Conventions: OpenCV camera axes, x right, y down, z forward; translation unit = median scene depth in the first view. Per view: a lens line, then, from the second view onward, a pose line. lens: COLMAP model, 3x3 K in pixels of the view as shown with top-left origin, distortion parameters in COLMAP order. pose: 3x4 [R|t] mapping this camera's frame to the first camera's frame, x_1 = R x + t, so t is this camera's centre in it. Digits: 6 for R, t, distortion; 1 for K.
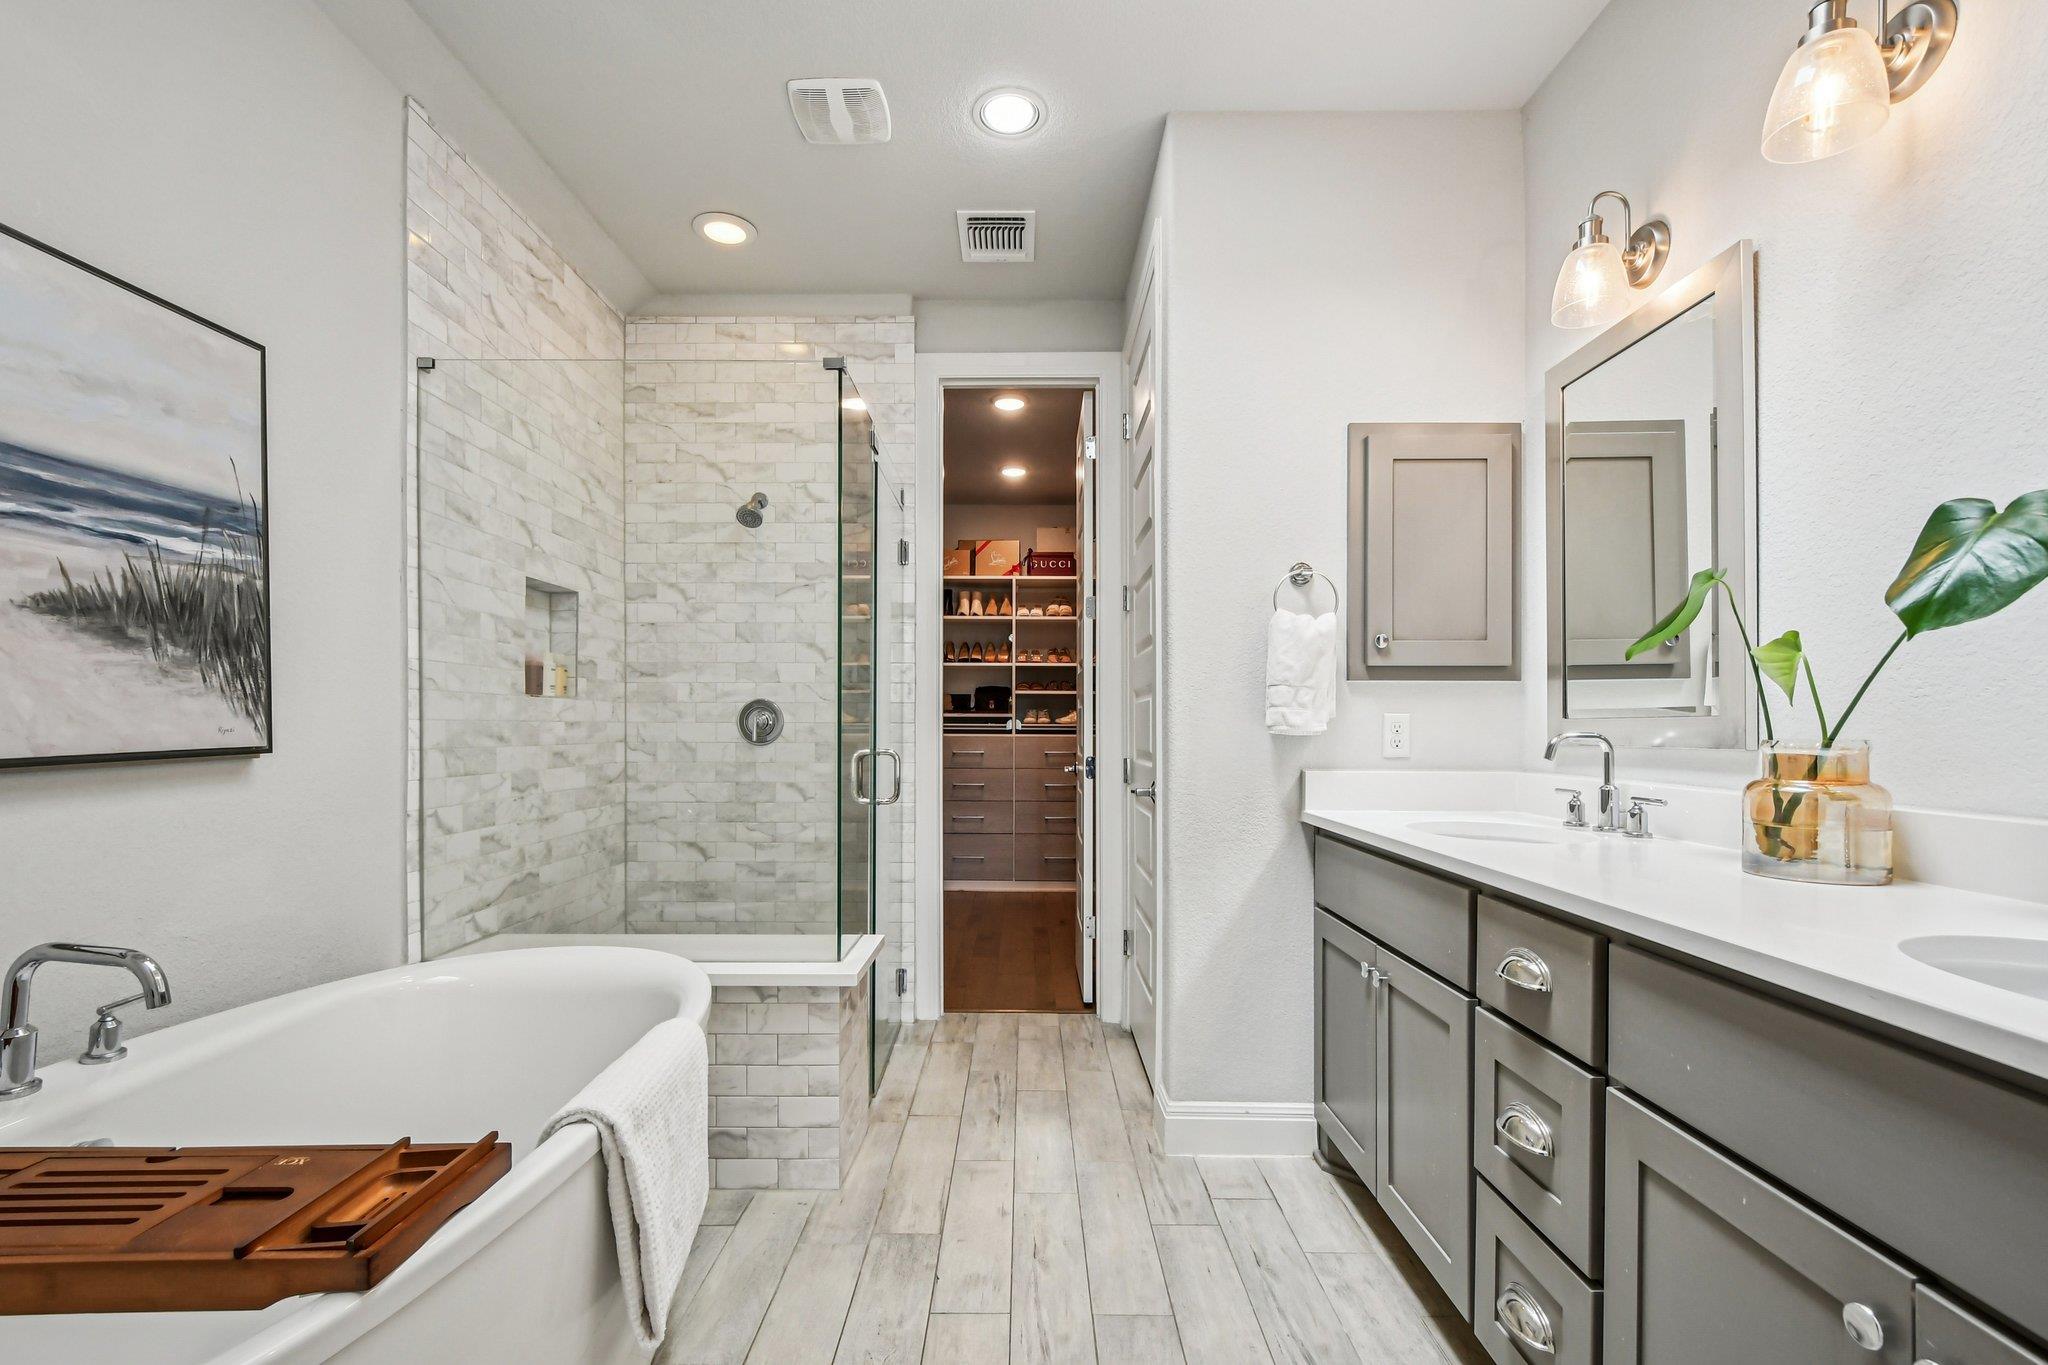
lens RADIAL K [[902.1, 0, 1019.3], [0, 902.1, 729.9], [0, 0, 1]] dist [-0.004810, -0.001076]
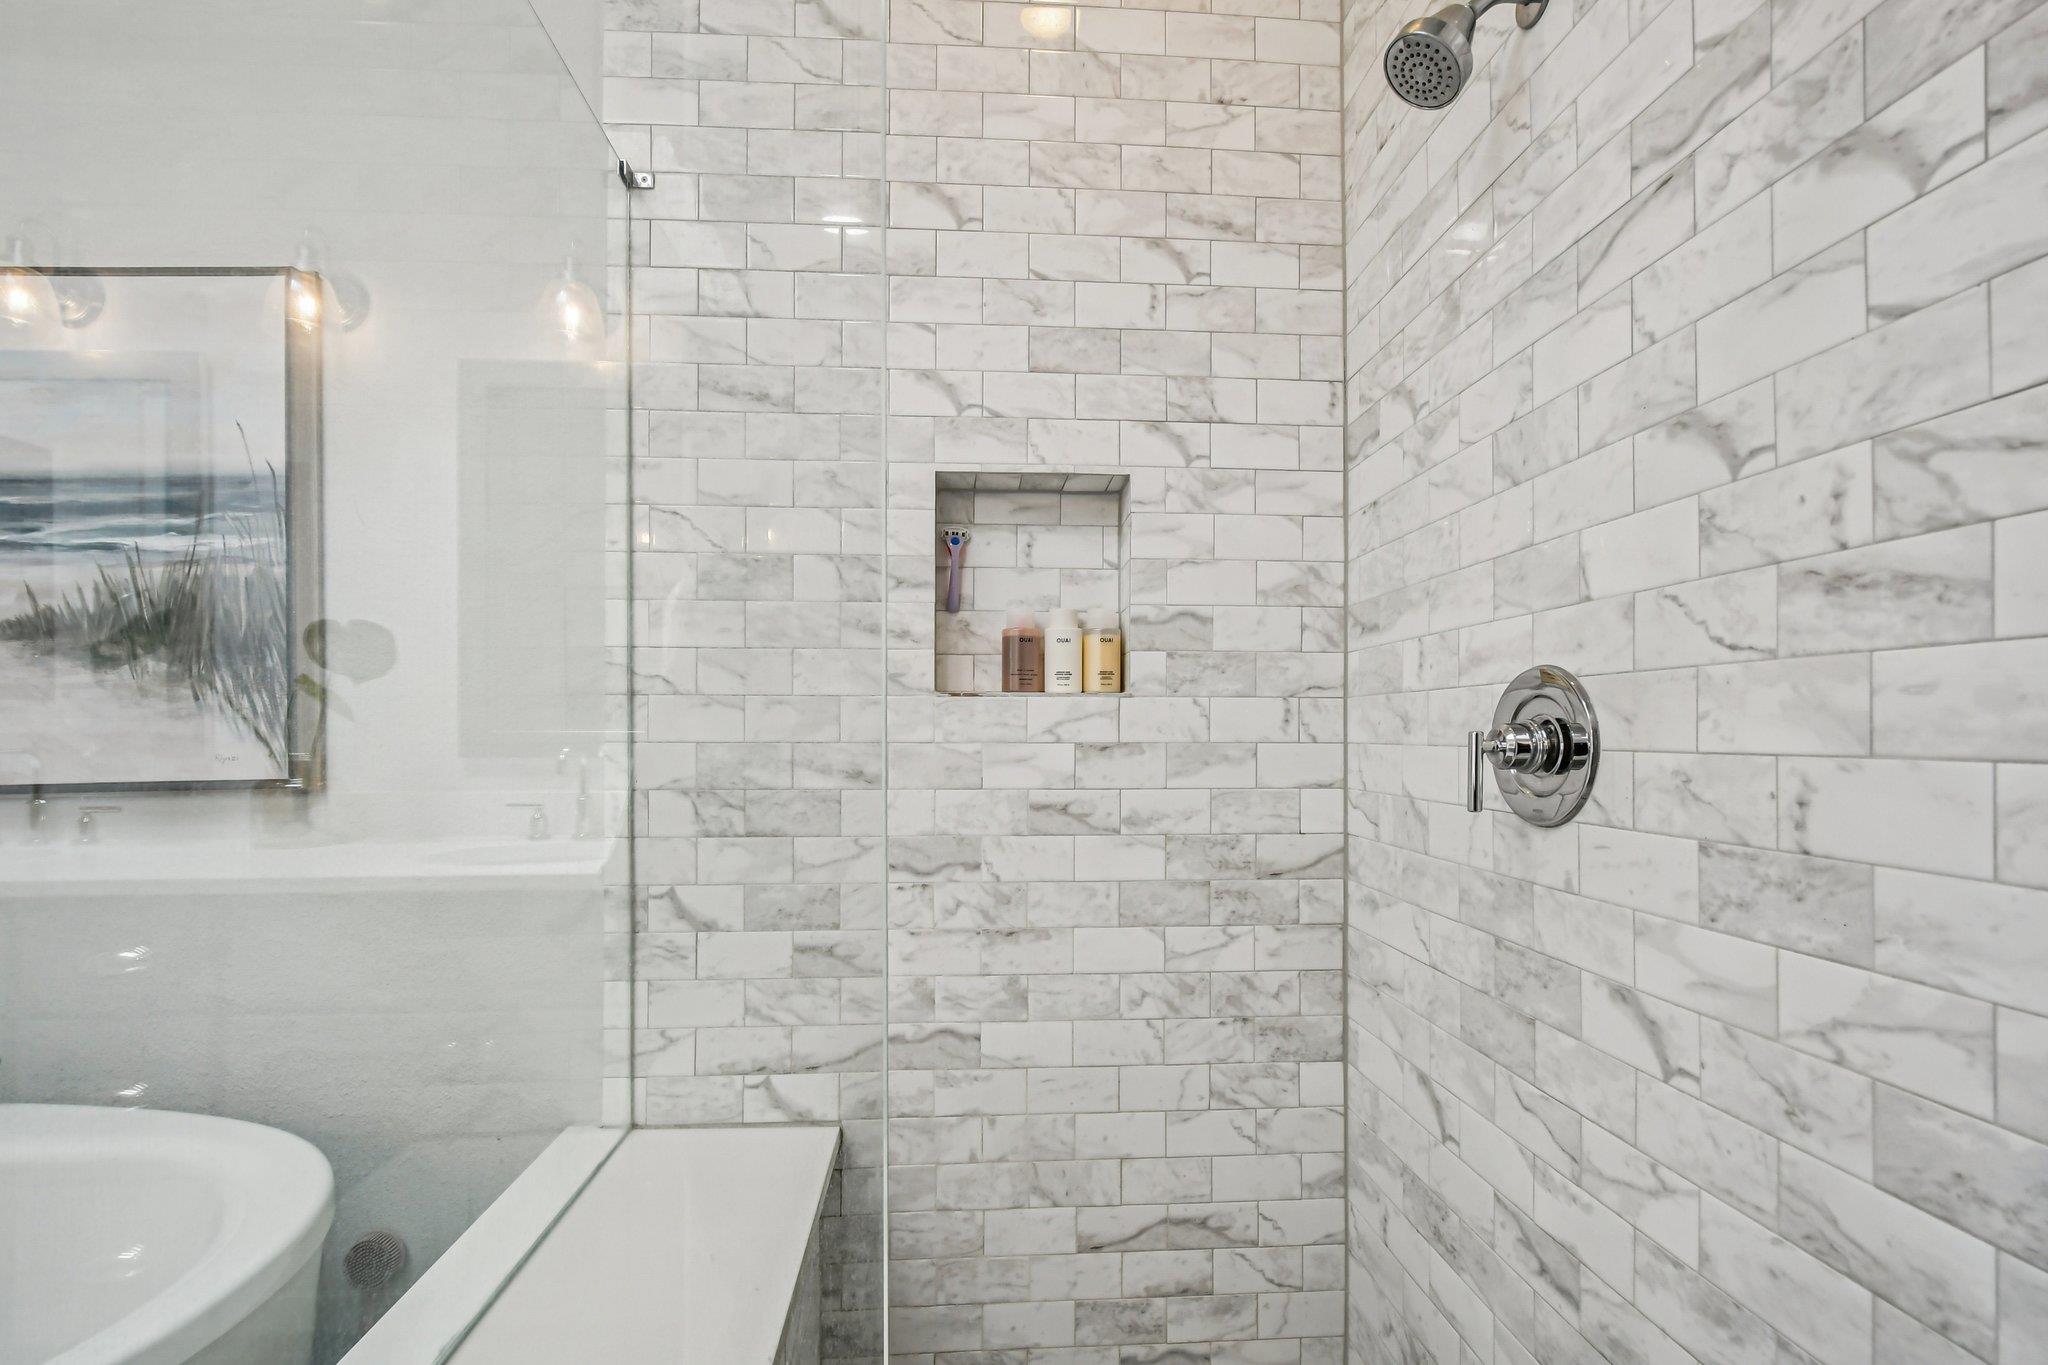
lens RADIAL K [[902.1, 0, 1019.3], [0, 902.1, 729.9], [0, 0, 1]] dist [-0.004810, -0.001076]
pose [[0.070150, -0.003247, -0.997531, -0.013861], [-0.004333, 0.999984, -0.003559, -0.017201], [0.997527, 0.004572, 0.070135, 1.112684]]
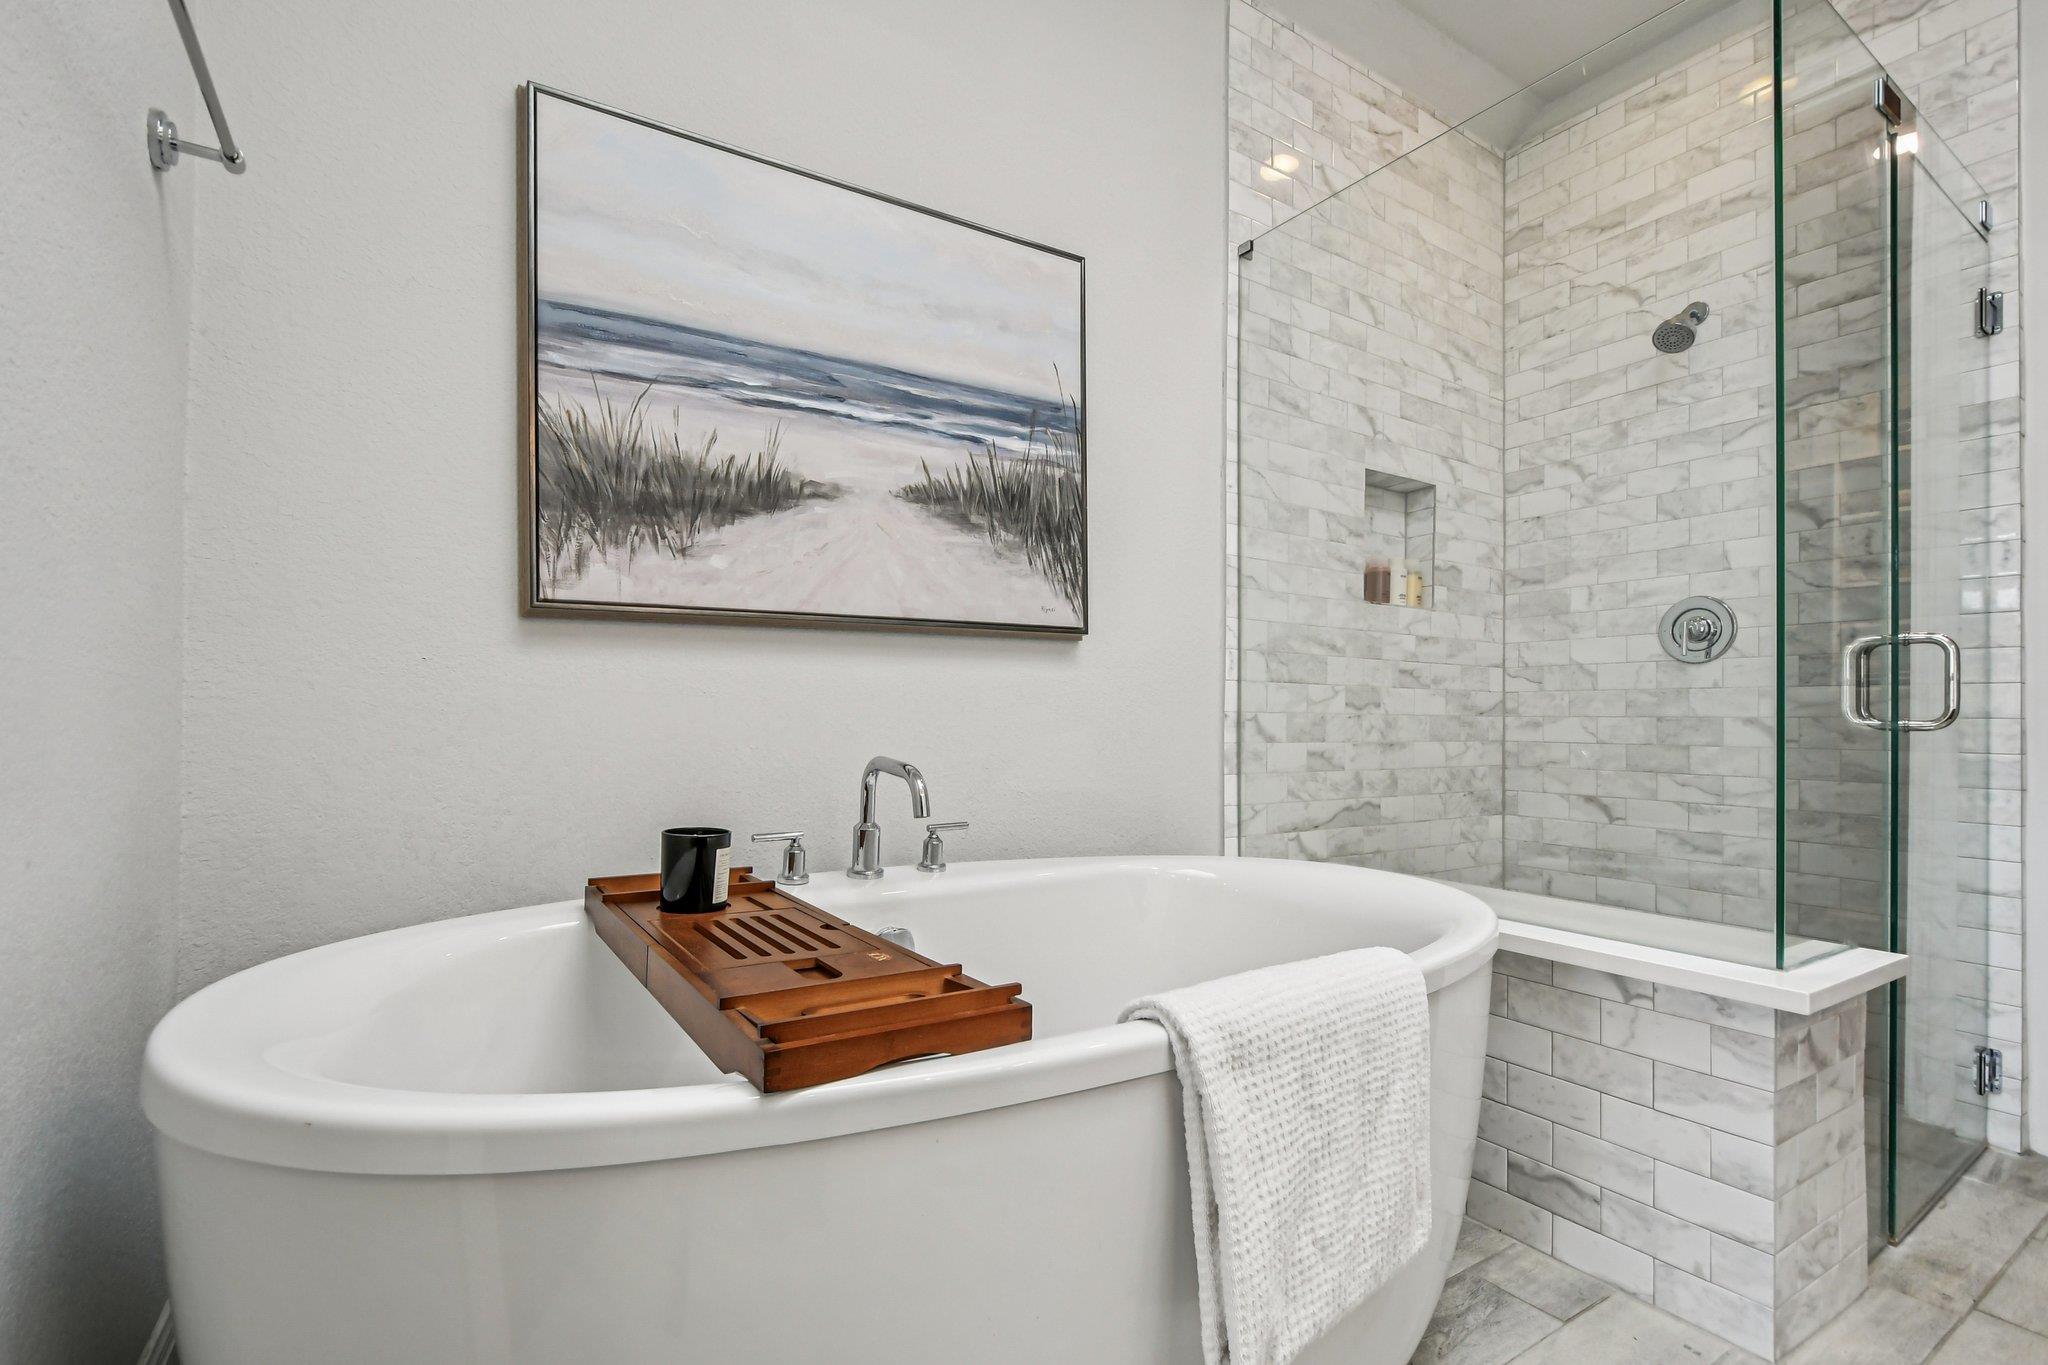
lens RADIAL K [[916.5, 0, 1007.2], [0, 916.5, 711.2], [0, 0, 1]] dist [-0.001823, -0.000510]
pose [[0.541843, -0.003215, -0.840473, 0.024017], [-0.011962, 0.999862, -0.011536, 0.093282], [0.840394, 0.016305, 0.541730, 0.234759]]
